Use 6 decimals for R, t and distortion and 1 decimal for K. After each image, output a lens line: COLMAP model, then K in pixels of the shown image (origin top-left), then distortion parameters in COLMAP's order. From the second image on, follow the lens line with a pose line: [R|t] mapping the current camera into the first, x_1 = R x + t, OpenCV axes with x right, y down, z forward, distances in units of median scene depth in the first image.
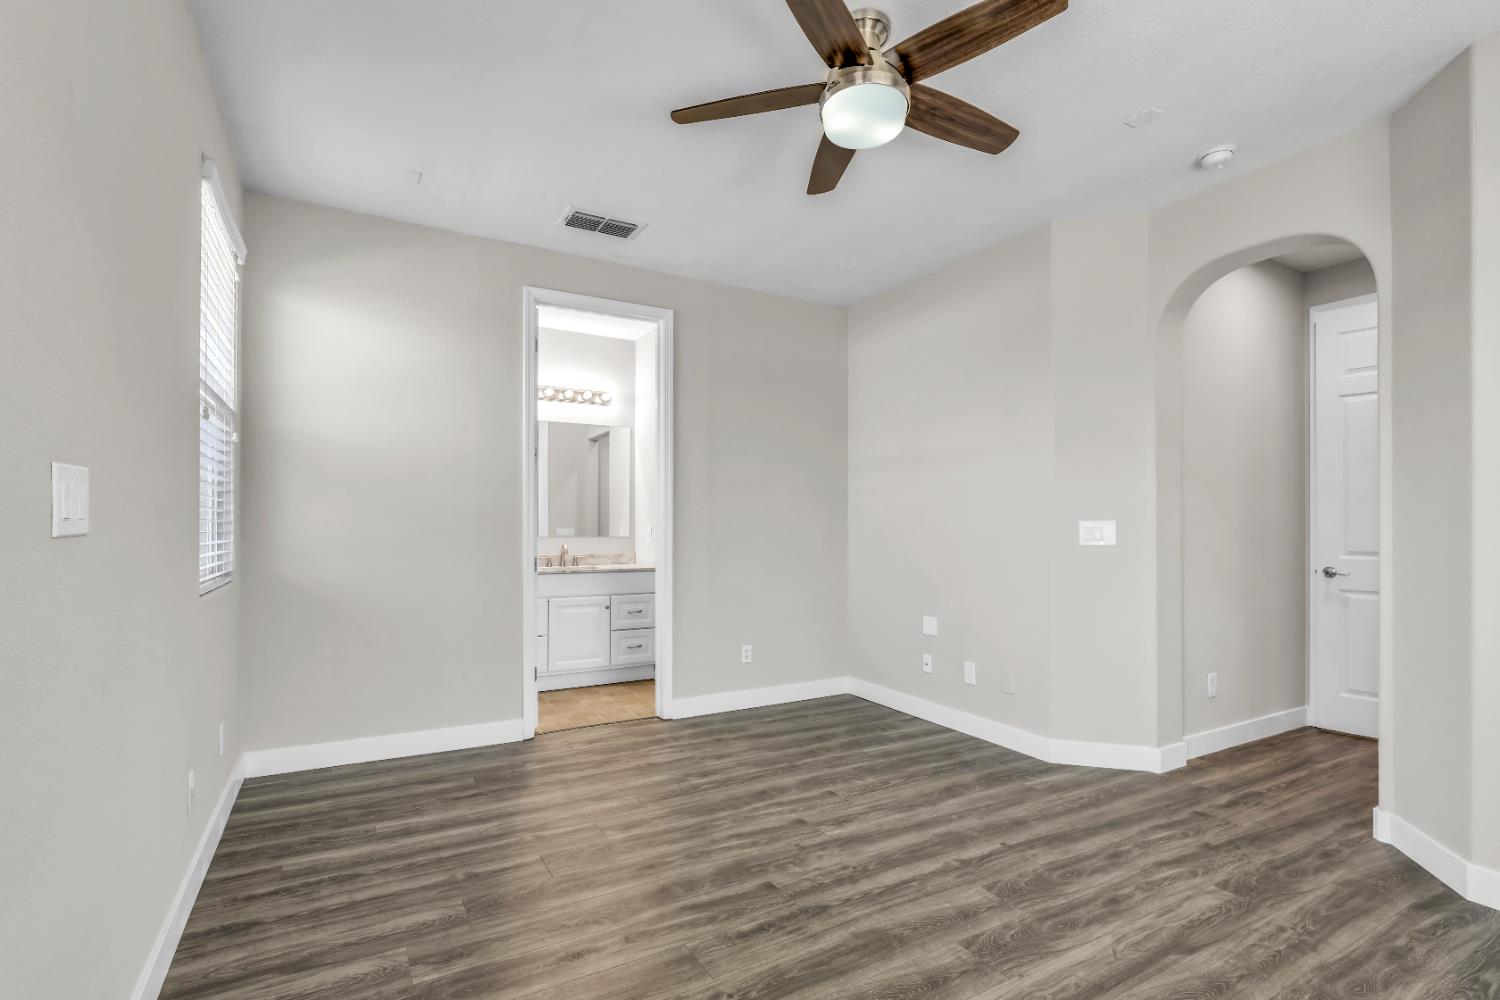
lens RADIAL K [[710.6, 0, 744.7], [0, 710.6, 519.0], [0, 0, 1]] dist [-0.005327, -0.000143]
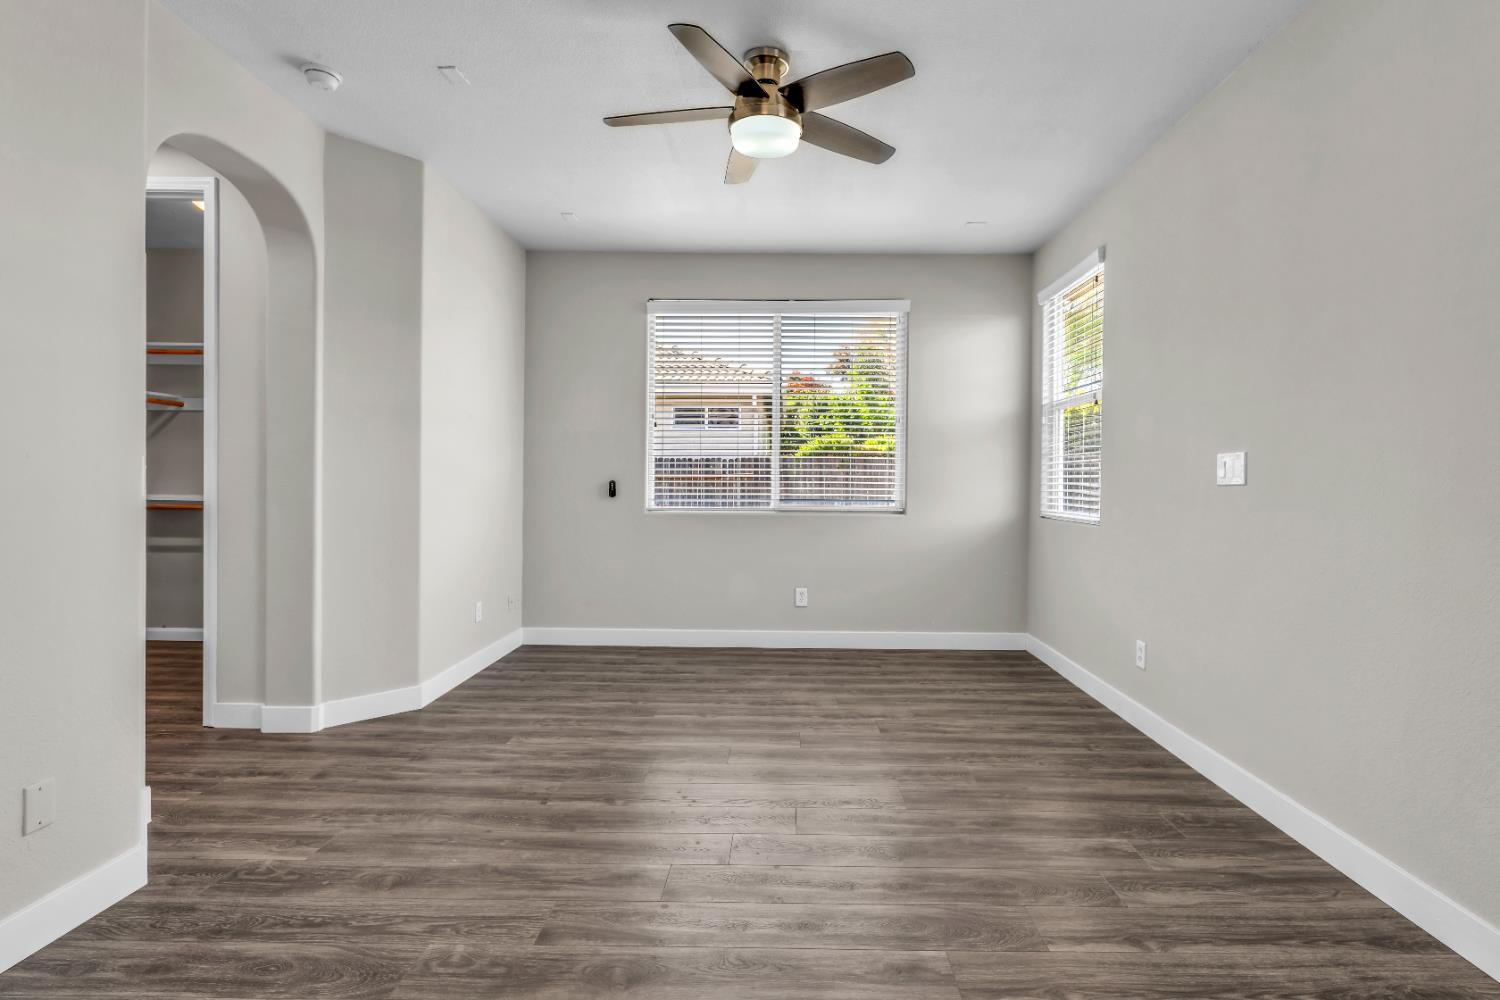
lens RADIAL K [[686.5, 0, 743.5], [0, 686.5, 482.0], [0, 0, 1]] dist [-0.000219, -0.000204]
pose [[-0.838638, -0.013923, 0.544511, -0.378628], [-0.019909, 0.999789, -0.005098, 0.014209], [-0.544325, -0.015116, -0.838738, 1.657772]]
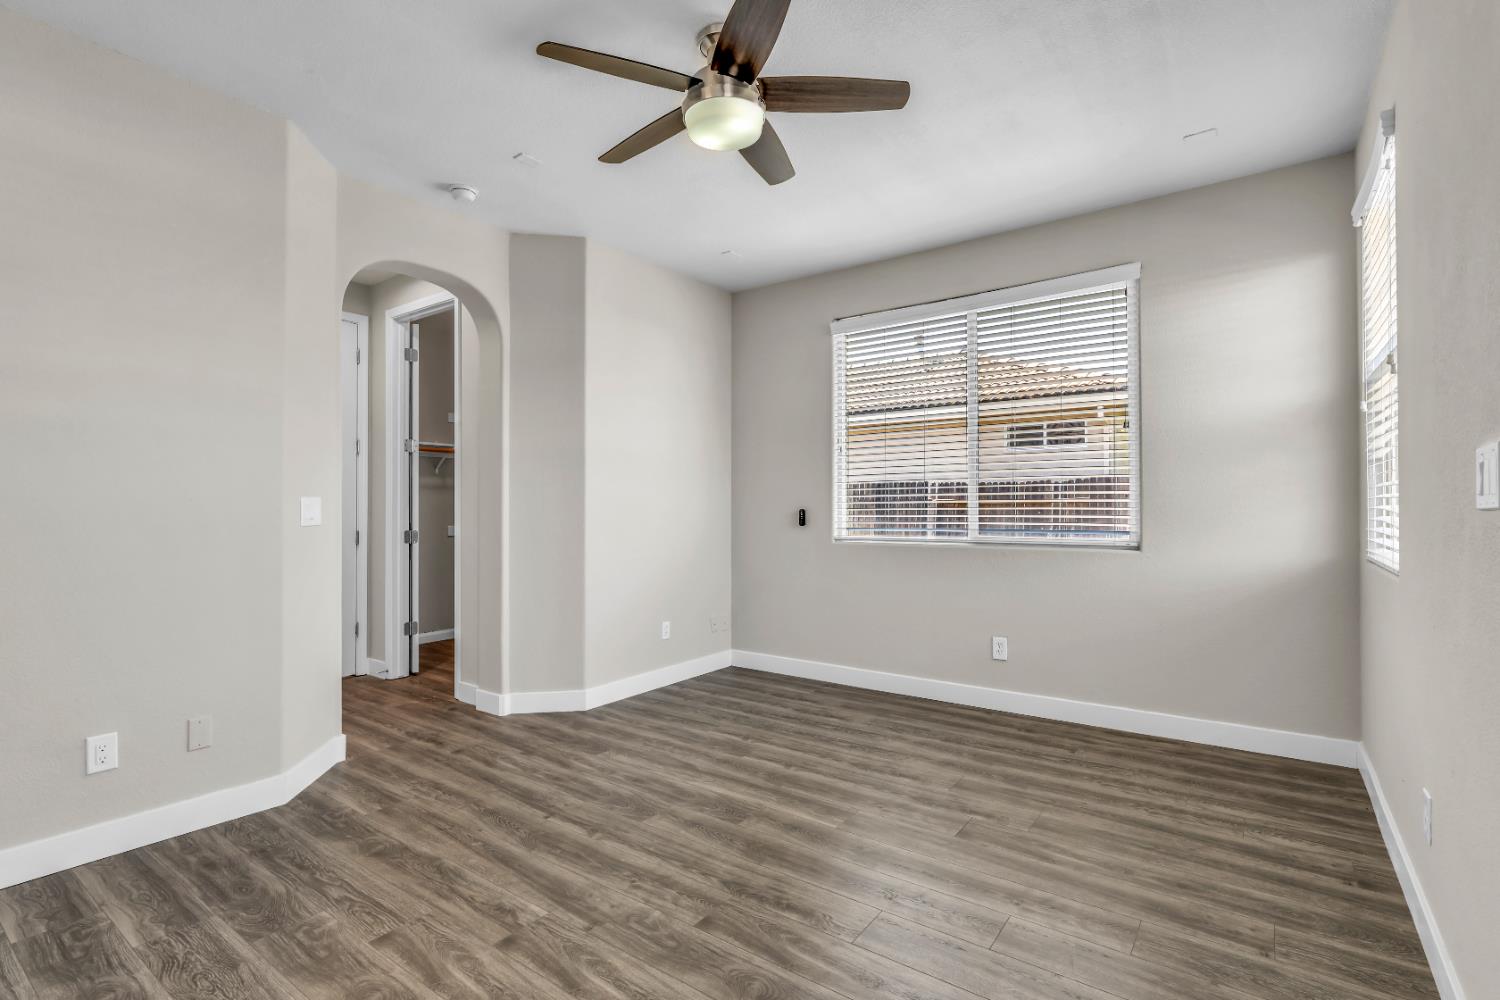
lens RADIAL K [[670.8, 0, 750.6], [0, 670.8, 497.6], [0, 0, 1]] dist [-0.001187, 0.000047]
pose [[-0.390309, 0.008687, 0.920643, -0.661015], [-0.007893, 0.999887, -0.012781, 0.001022], [-0.920650, -0.012256, -0.390196, 1.117369]]
